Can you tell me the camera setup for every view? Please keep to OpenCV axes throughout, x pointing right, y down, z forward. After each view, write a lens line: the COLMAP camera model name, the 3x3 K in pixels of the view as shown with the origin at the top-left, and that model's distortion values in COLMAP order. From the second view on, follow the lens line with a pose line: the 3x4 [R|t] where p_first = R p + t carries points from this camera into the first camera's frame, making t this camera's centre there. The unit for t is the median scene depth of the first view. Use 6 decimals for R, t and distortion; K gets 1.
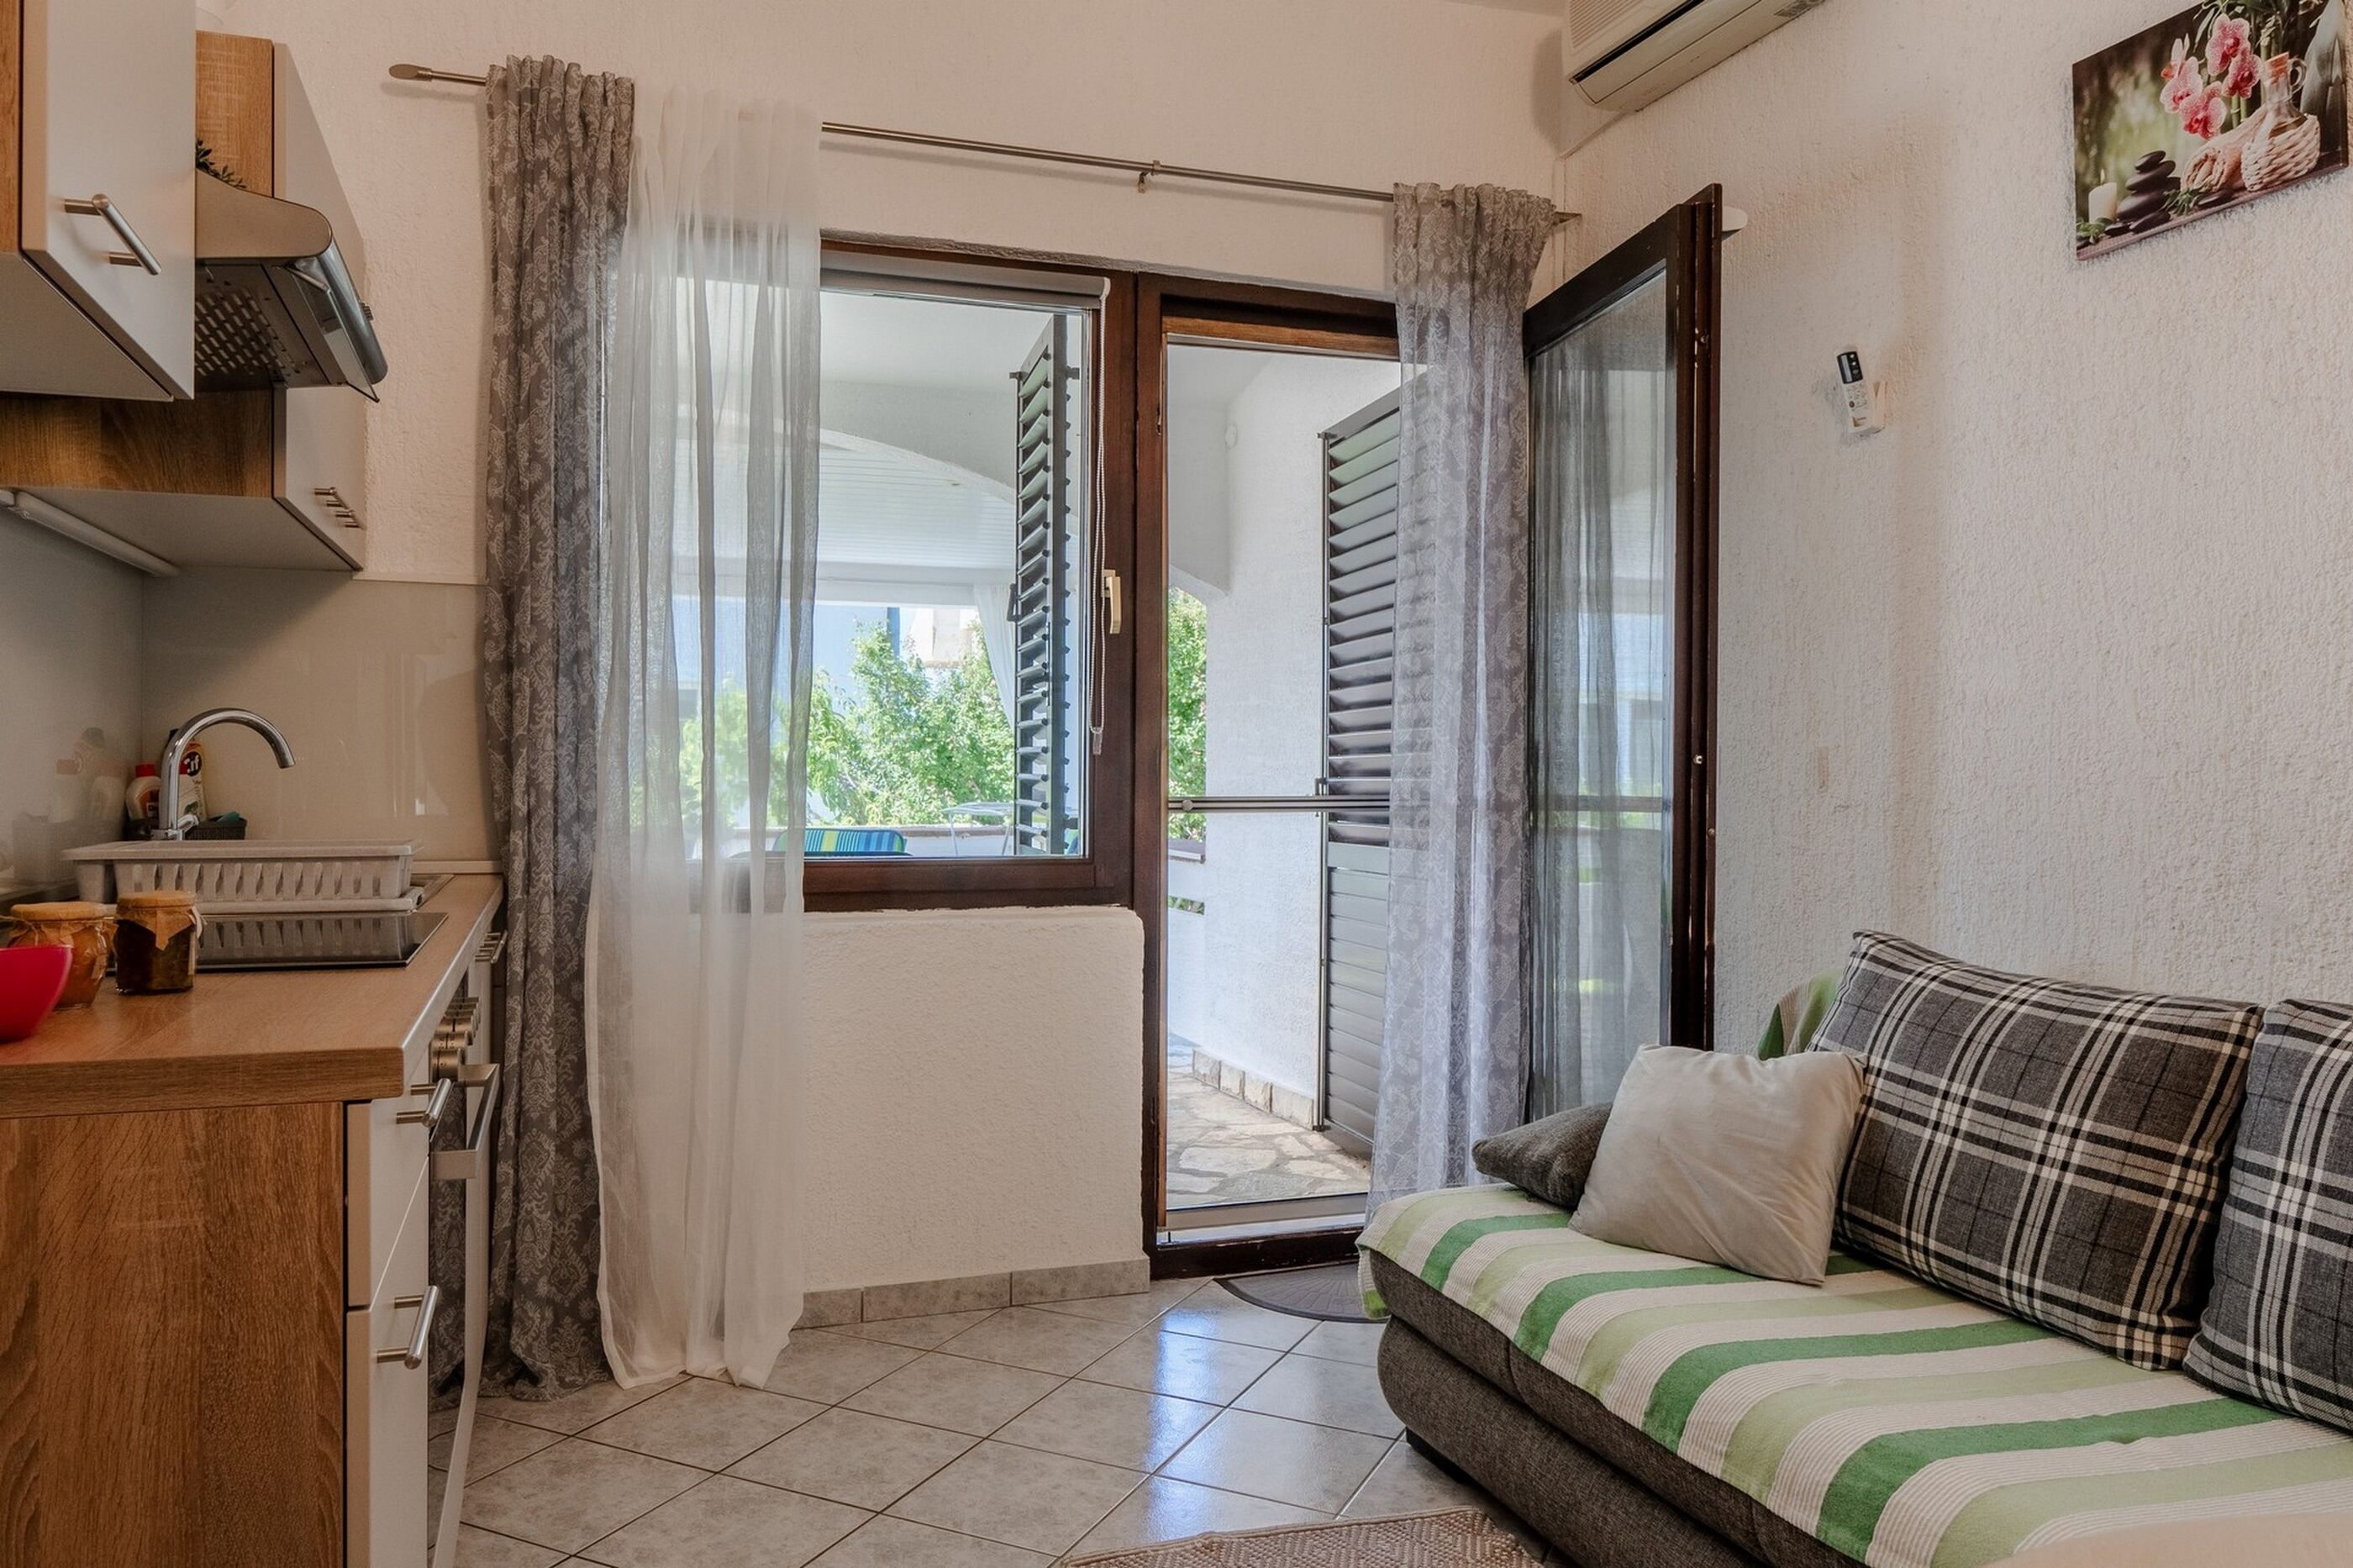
lens RADIAL K [[1682.2, 0, 1121.7], [0, 1682.2, 789.2], [0, 0, 1]] dist [0.001221, -0.007404]
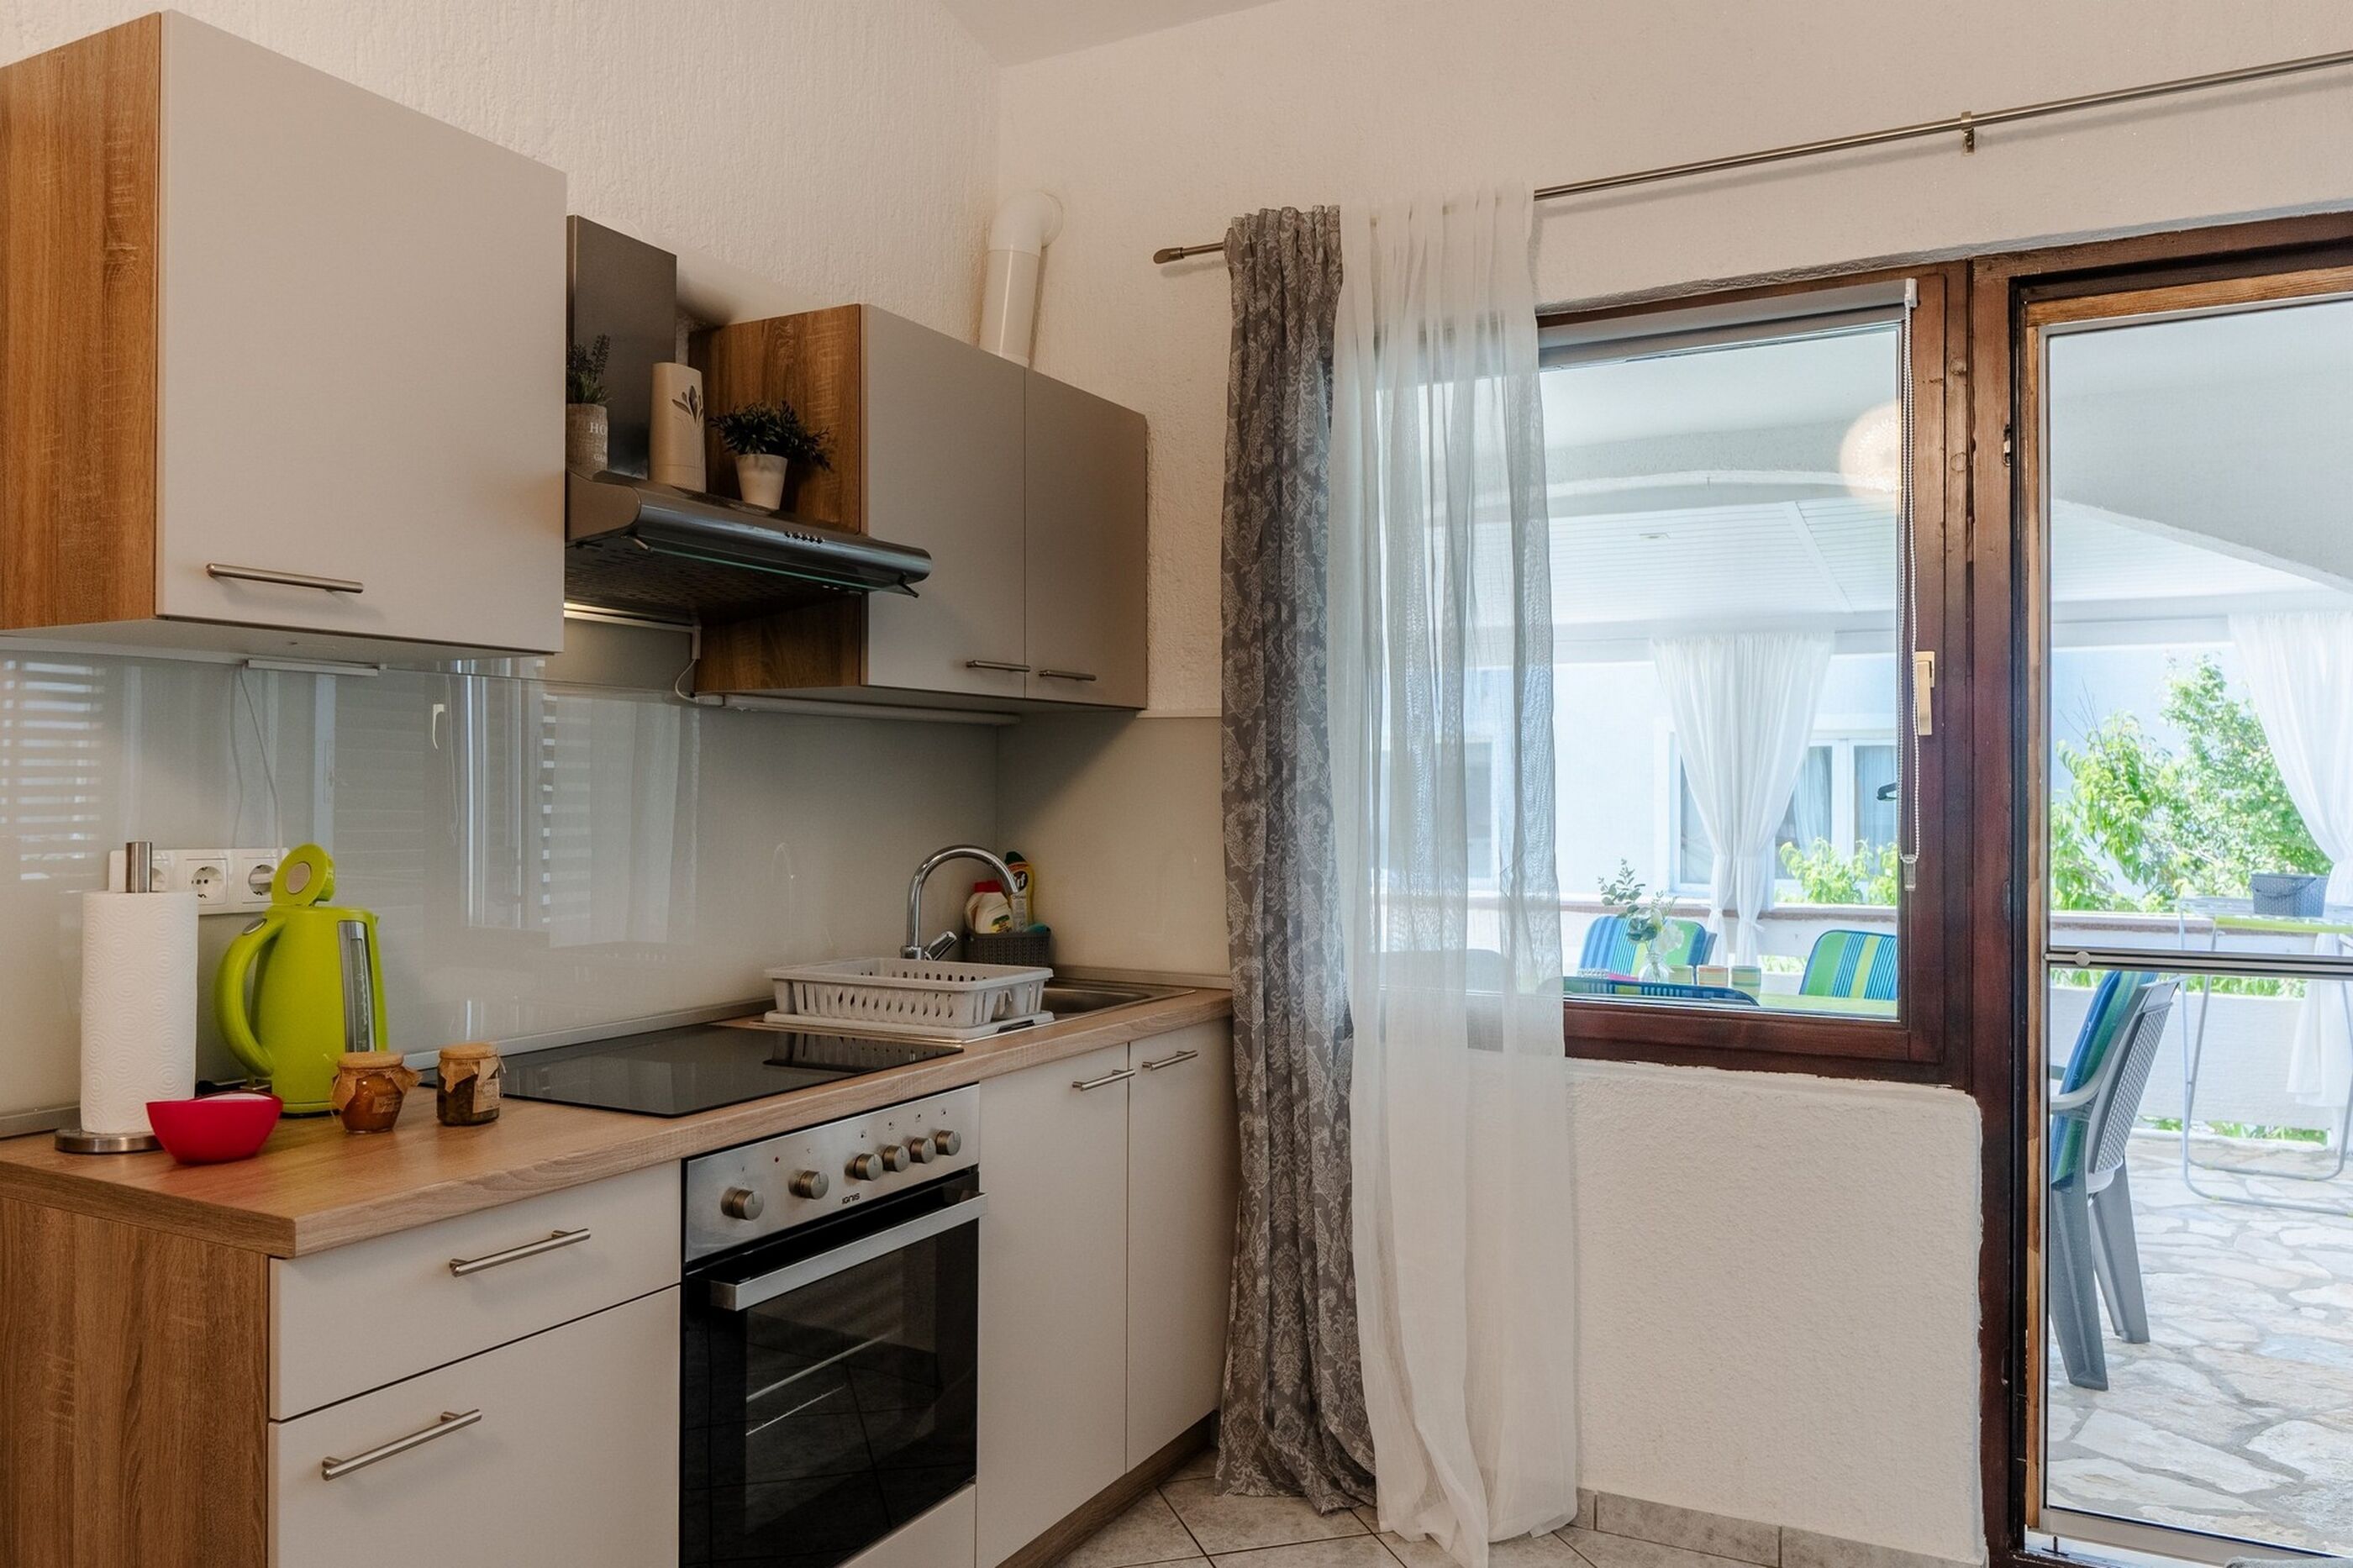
lens RADIAL K [[1682.2, 0, 1168.0], [0, 1682.2, 786.9], [0, 0, 1]] dist [0.001221, -0.007404]
pose [[0.676545, -0.004193, -0.736389, 0.380630], [-0.009013, 0.999862, -0.013974, -0.063530], [0.736346, 0.016091, 0.676414, 0.260192]]
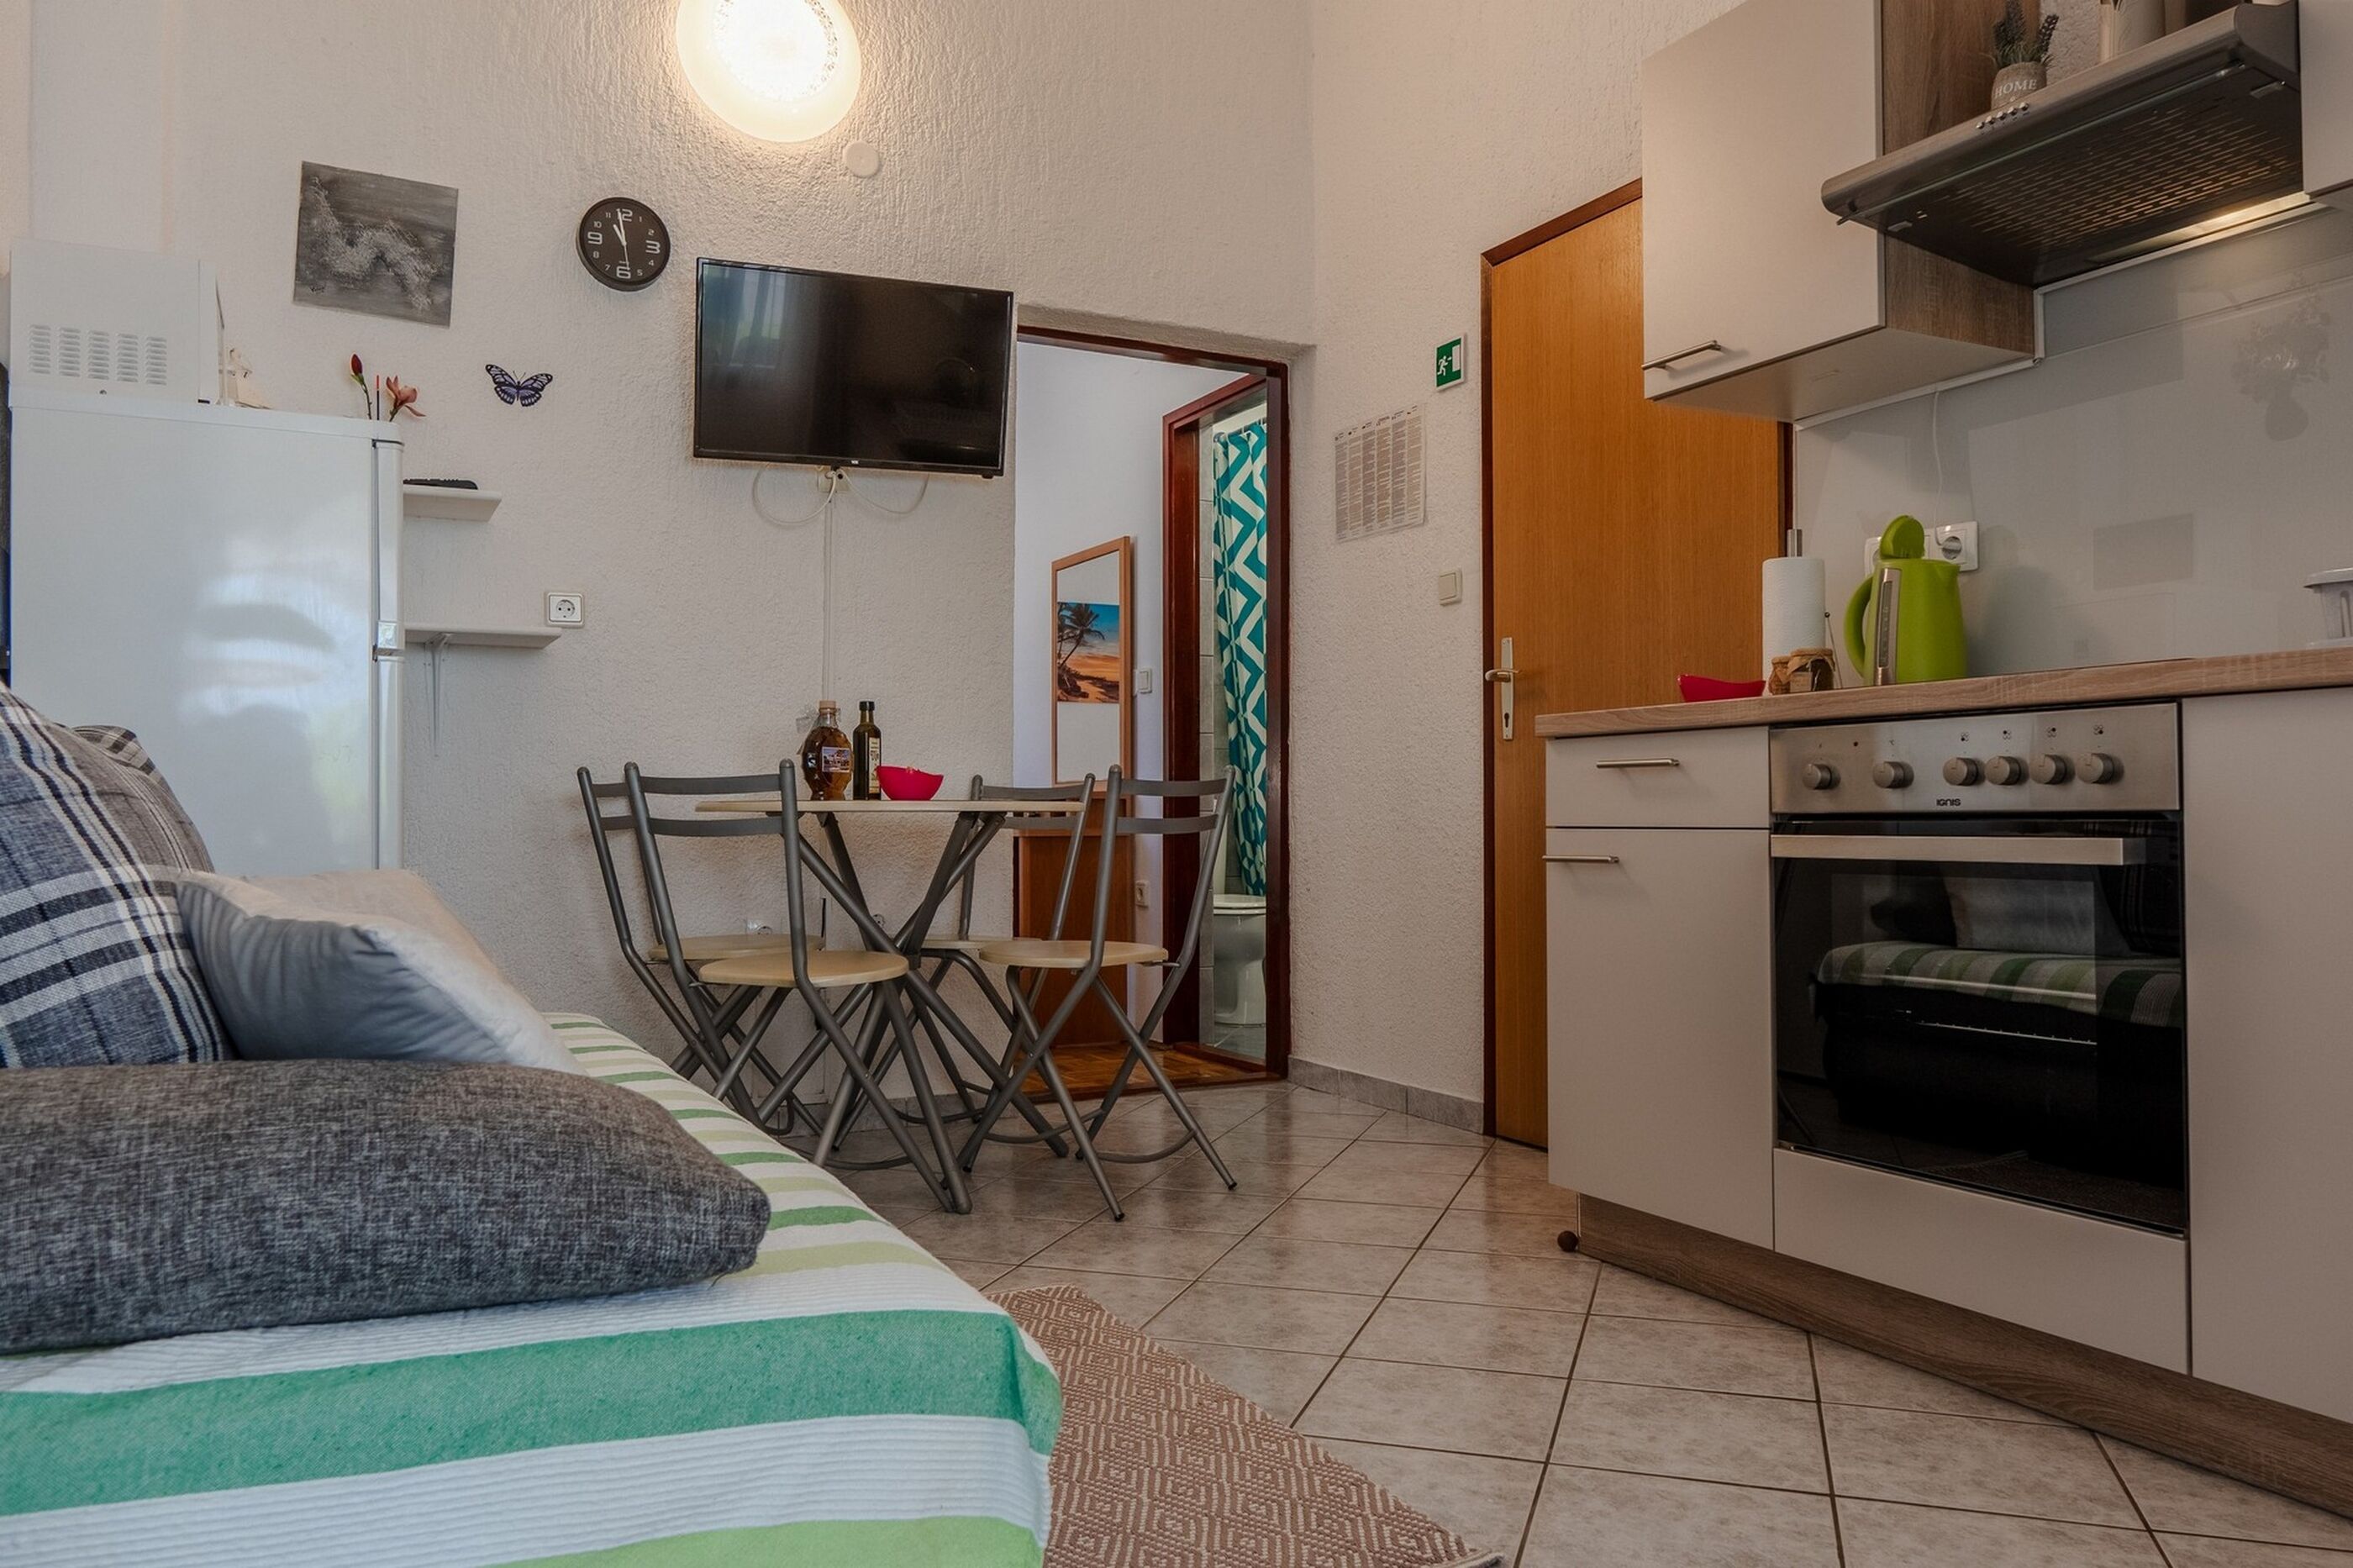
lens RADIAL K [[1682.2, 0, 1196.8], [0, 1682.2, 789.9], [0, 0, 1]] dist [0.001221, -0.007404]
pose [[-0.988022, -0.004744, -0.154242, 0.155358], [-0.003922, 0.999976, -0.005630, 0.111073], [0.154265, -0.004958, -0.988017, 1.322061]]
